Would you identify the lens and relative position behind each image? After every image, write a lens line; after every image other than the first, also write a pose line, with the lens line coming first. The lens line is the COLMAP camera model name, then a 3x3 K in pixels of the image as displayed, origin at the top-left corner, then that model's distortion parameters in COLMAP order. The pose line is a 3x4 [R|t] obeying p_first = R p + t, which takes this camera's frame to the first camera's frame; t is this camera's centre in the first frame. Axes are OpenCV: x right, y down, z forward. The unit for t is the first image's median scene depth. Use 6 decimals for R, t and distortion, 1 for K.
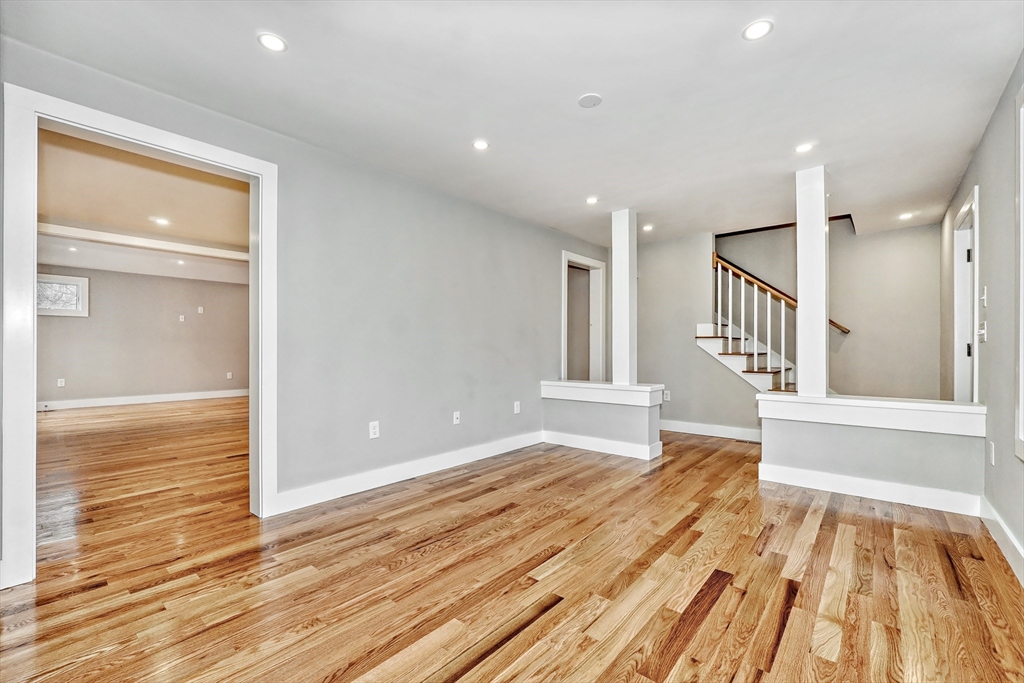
lens RADIAL K [[440.5, 0, 508.7], [0, 440.5, 350.9], [0, 0, 1]] dist [-0.001678, 0.000422]
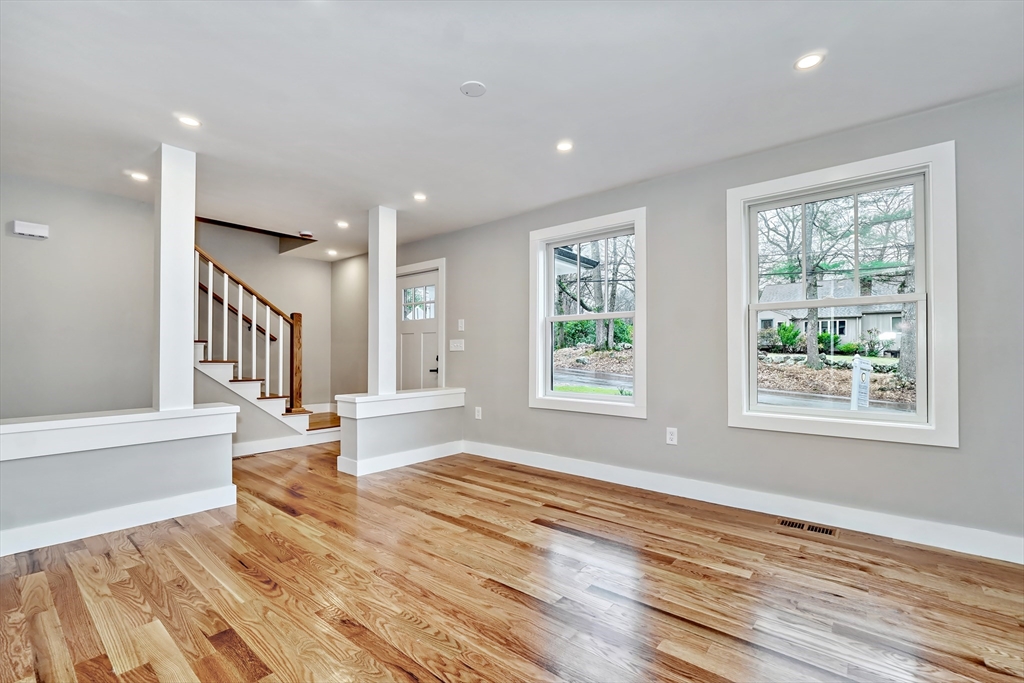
lens RADIAL K [[440.5, 0, 508.7], [0, 440.5, 350.9], [0, 0, 1]] dist [-0.001678, 0.000422]
pose [[-0.013596, 0.012605, 0.999828, -0.660879], [0.001402, 0.999920, -0.012588, 0.001132], [-0.999907, 0.001230, -0.013613, 0.839437]]
